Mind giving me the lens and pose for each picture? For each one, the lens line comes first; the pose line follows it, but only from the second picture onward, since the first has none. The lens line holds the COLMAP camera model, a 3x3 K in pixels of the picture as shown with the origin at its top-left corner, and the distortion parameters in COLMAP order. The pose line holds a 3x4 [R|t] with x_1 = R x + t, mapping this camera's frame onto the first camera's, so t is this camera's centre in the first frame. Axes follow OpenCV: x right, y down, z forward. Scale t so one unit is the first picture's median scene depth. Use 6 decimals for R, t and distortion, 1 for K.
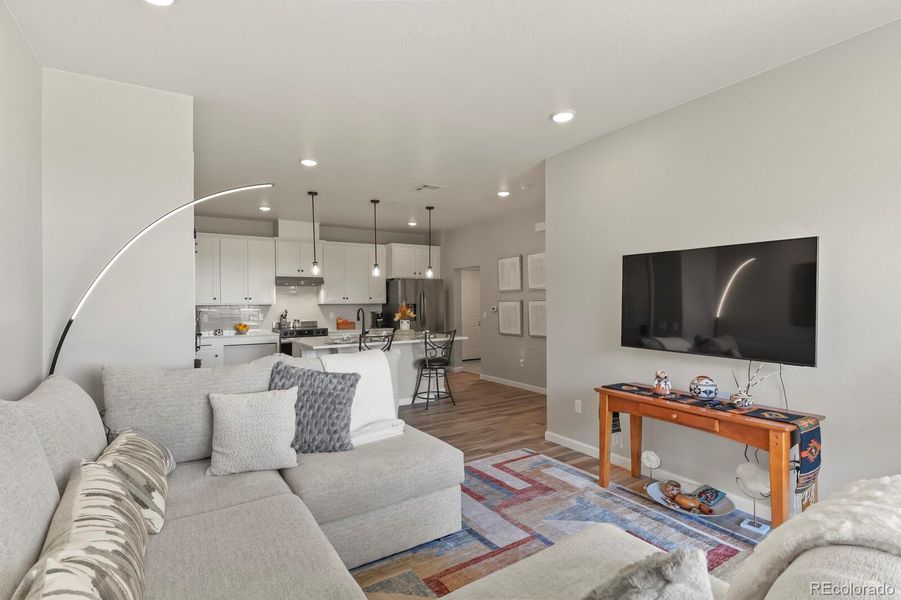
lens RADIAL K [[436.8, 0, 453.4], [0, 436.8, 303.1], [0, 0, 1]] dist [-0.001323, -0.003674]
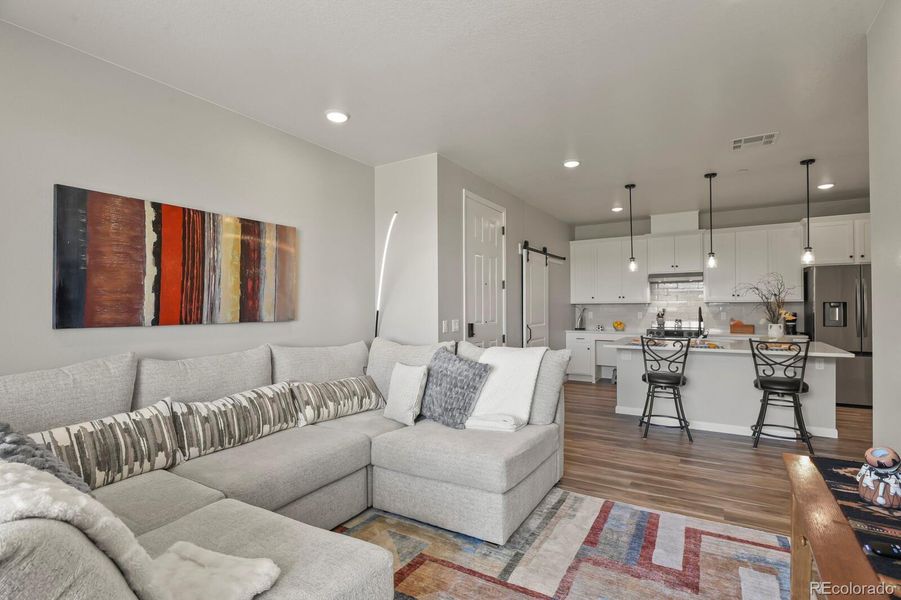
lens RADIAL K [[436.8, 0, 452.3], [0, 436.8, 303.7], [0, 0, 1]] dist [-0.001323, -0.003674]
pose [[0.445096, 0.000355, -0.895483, 0.289425], [0.000464, 1.000000, 0.000628, 0.004252], [0.895483, -0.000695, 0.445096, 0.181894]]
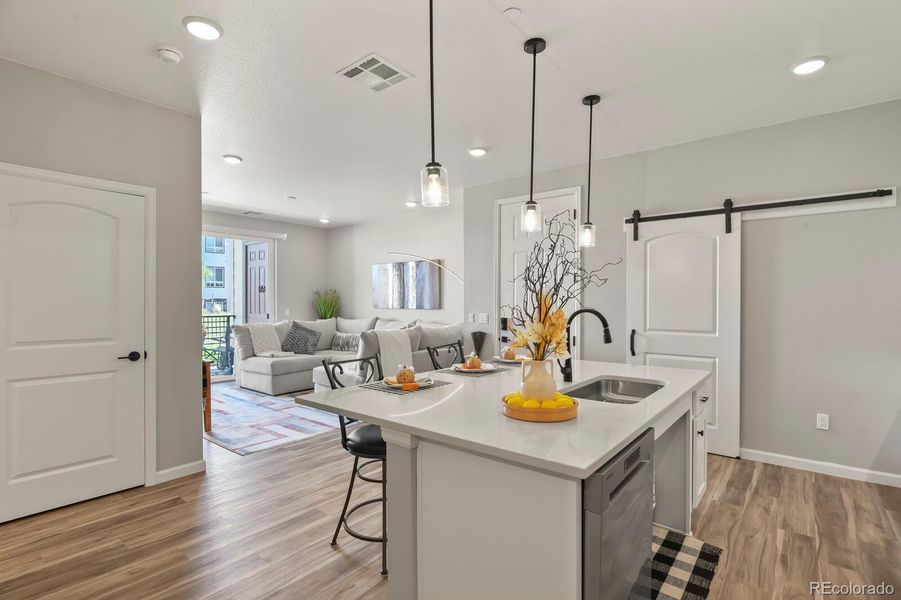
lens RADIAL K [[436.8, 0, 453.8], [0, 436.8, 303.1], [0, 0, 1]] dist [-0.001323, -0.003674]
pose [[-0.945036, 0.010689, -0.326792, 0.024124], [0.007633, 0.999914, 0.010633, 0.001129], [0.326878, 0.007554, -0.945036, 1.186053]]
